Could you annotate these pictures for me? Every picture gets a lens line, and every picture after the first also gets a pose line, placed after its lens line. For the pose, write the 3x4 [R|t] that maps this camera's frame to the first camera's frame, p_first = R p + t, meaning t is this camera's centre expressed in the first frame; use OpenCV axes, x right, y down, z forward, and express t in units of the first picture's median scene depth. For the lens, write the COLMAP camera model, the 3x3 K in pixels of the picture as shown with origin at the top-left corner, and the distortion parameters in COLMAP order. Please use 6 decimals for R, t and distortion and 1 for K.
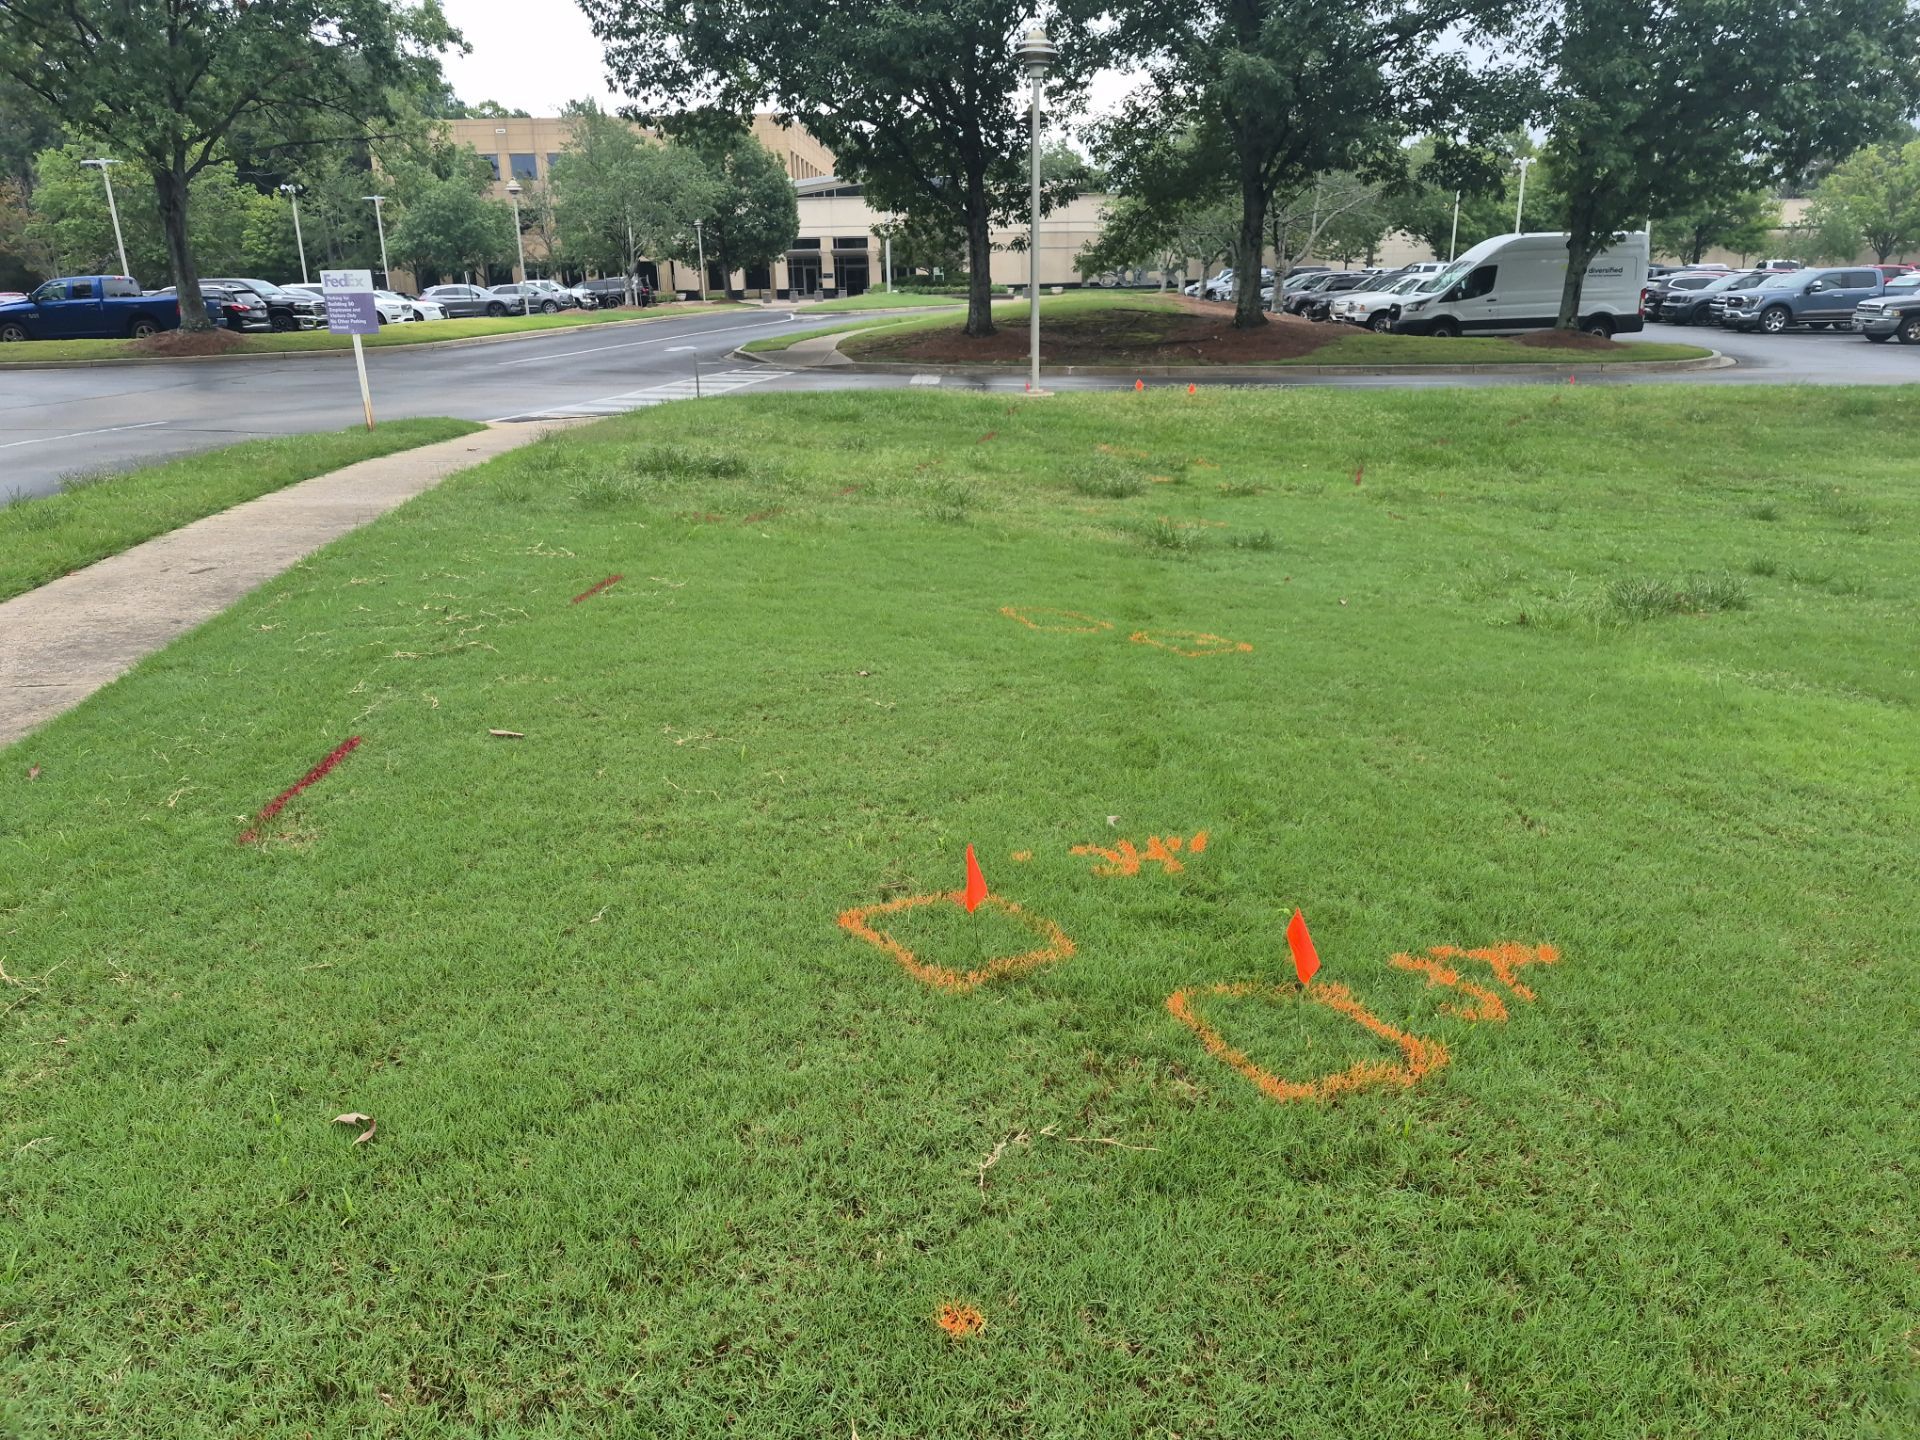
lens RADIAL K [[1284.7, 0, 925.0], [0, 1284.7, 706.8], [0, 0, 1]] dist [0.083871, -0.077930]
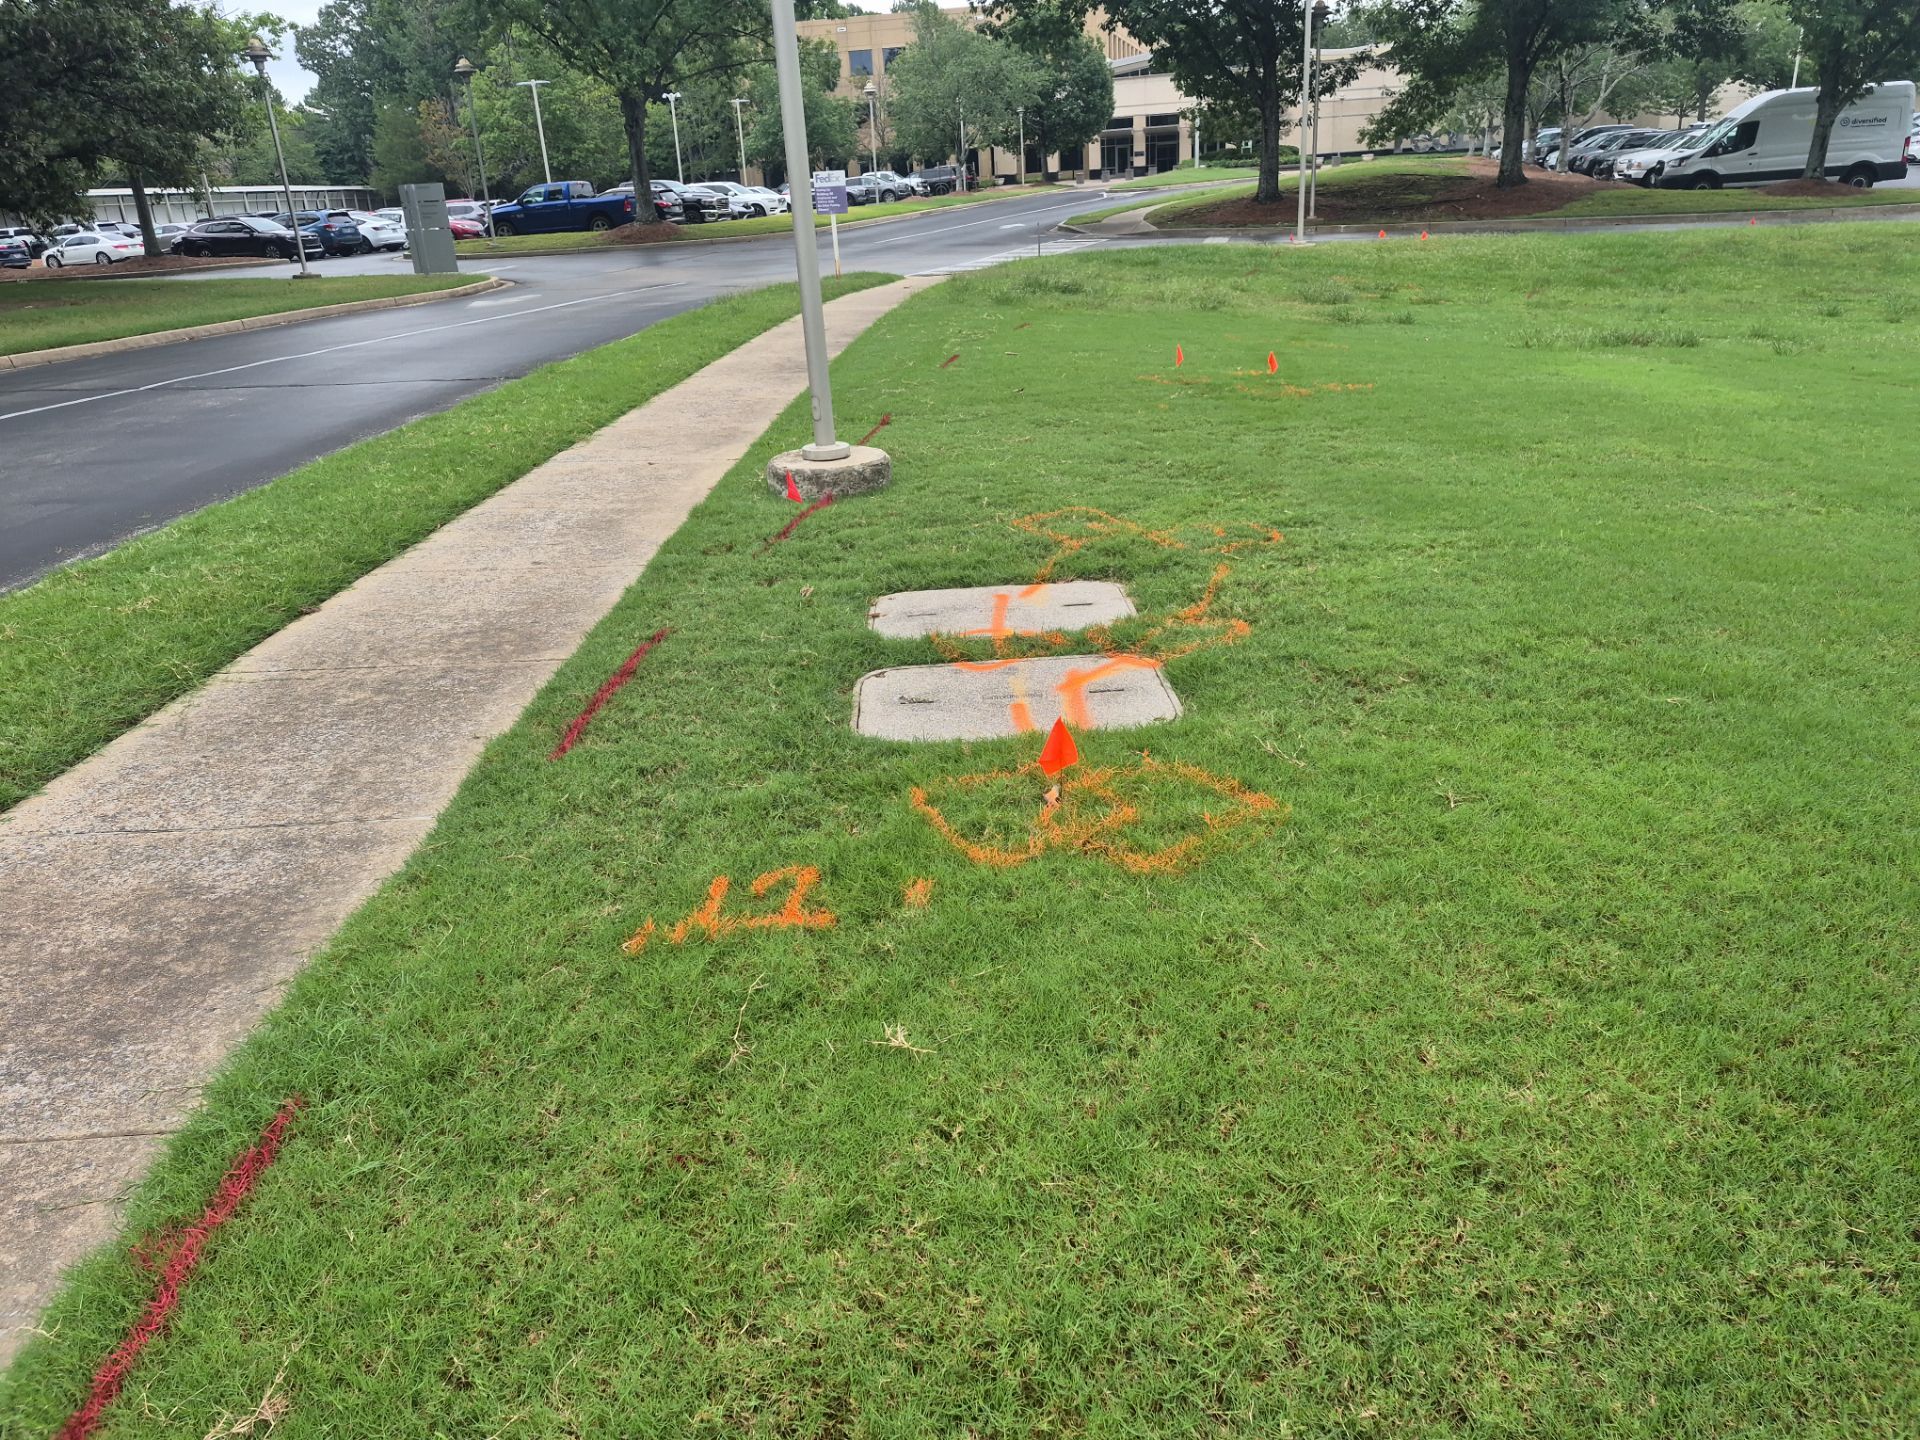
lens RADIAL K [[1277.0, 0, 987.9], [0, 1277.0, 690.3], [0, 0, 1]] dist [0.079902, -0.079137]
pose [[0.983410, 0.033772, -0.178226, 0.012652], [-0.020819, 0.997037, 0.074056, 0.055548], [0.180199, -0.069117, 0.981199, -0.174384]]
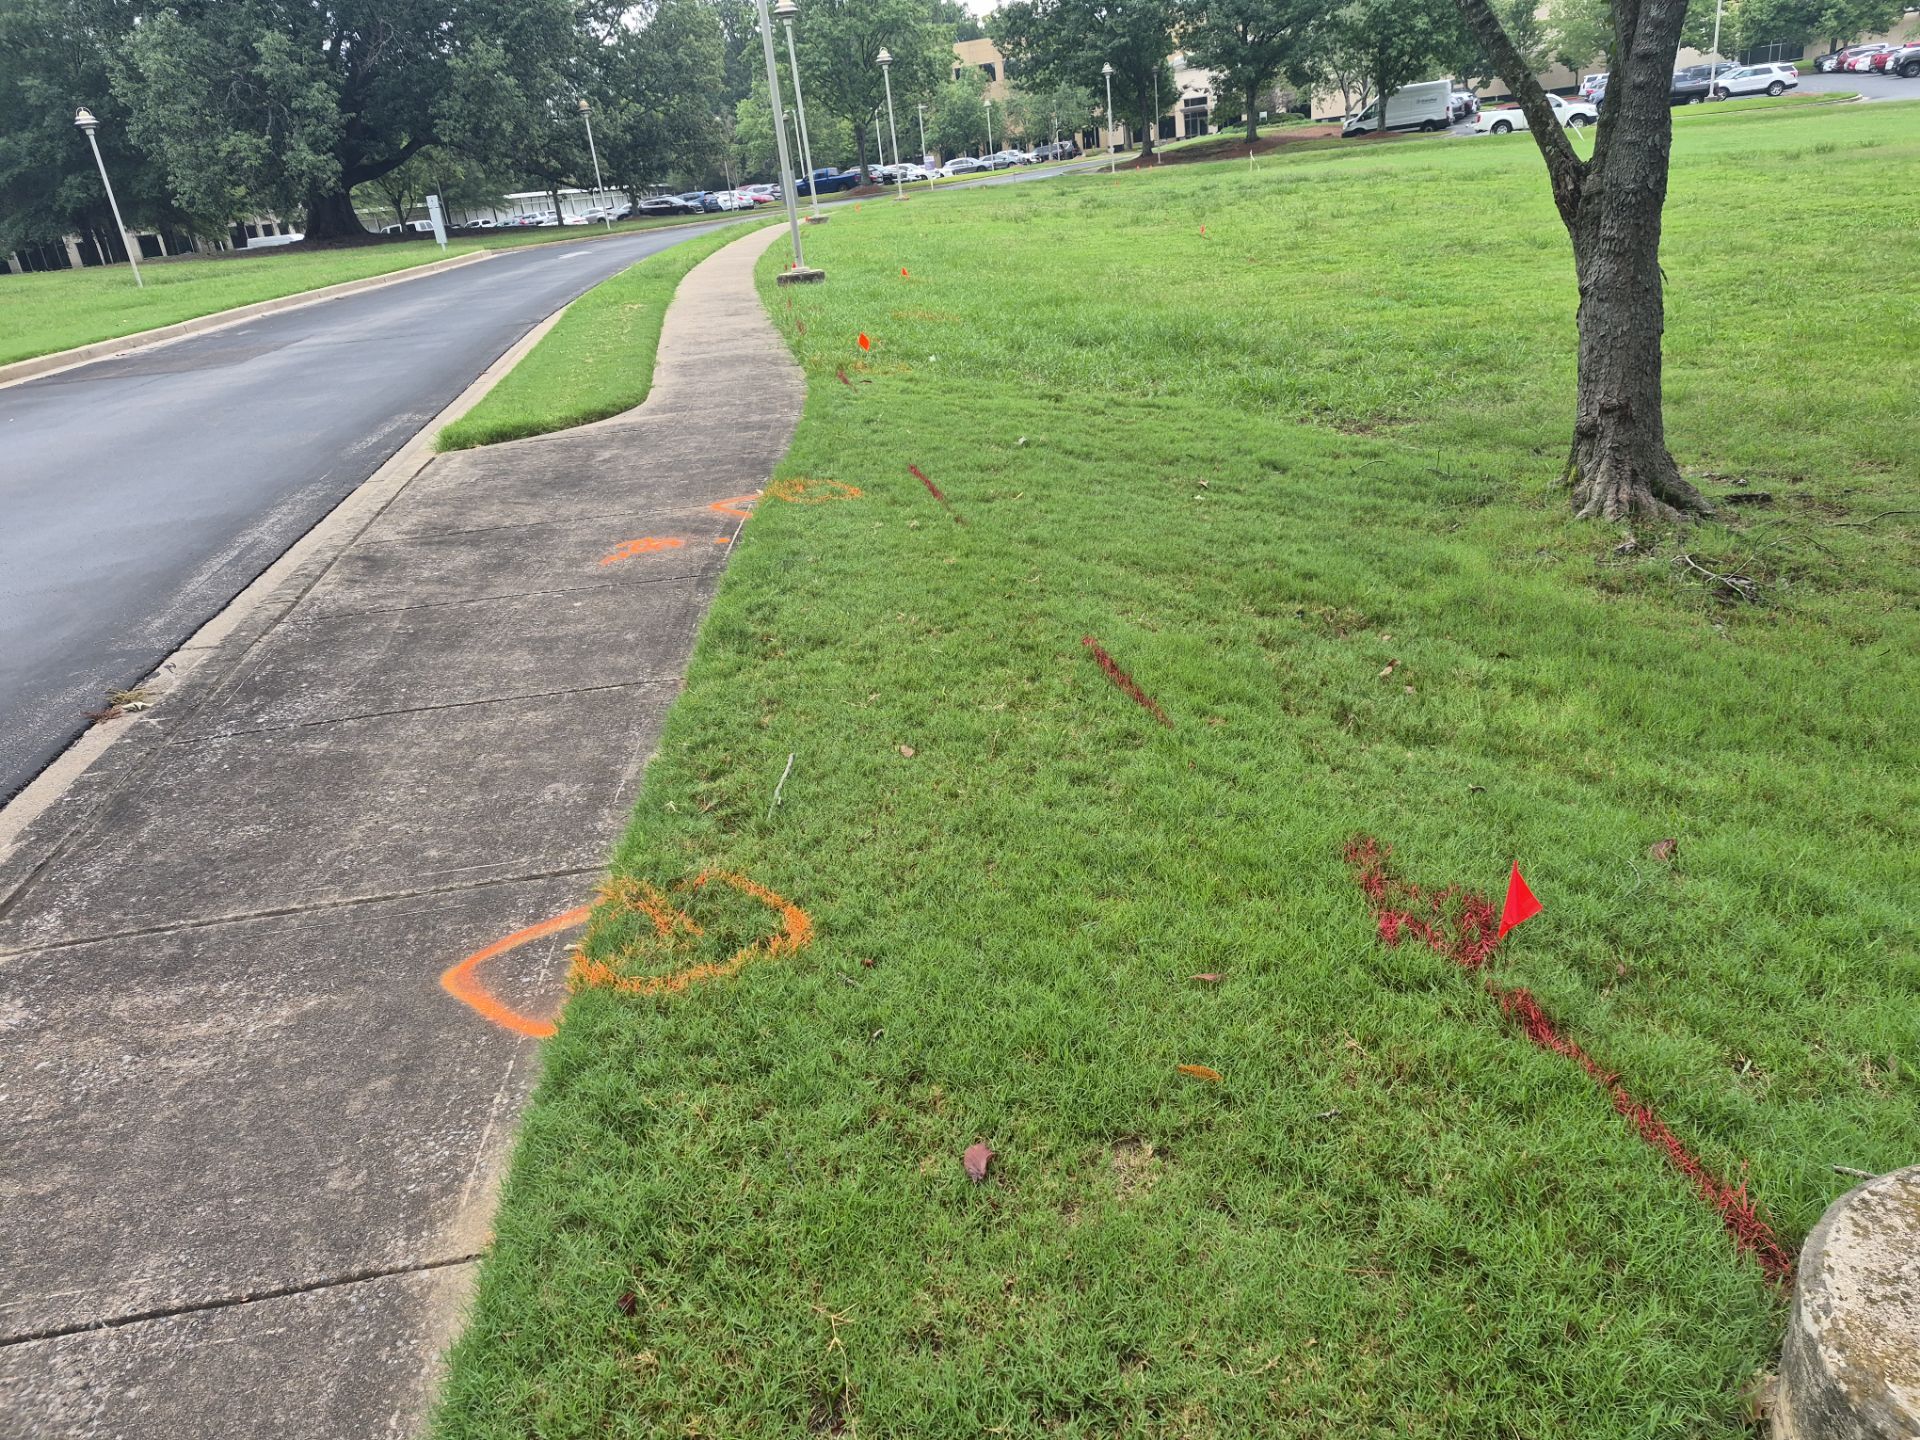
lens RADIAL K [[1354.8, 0, 964.7], [0, 1354.8, 735.5], [0, 0, 1]] dist [0.028699, -0.008849]
pose [[0.938898, 0.048116, -0.340817, 0.511641], [-0.012983, 0.994427, 0.104625, 0.431821], [0.343951, -0.093807, 0.934290, -1.313235]]
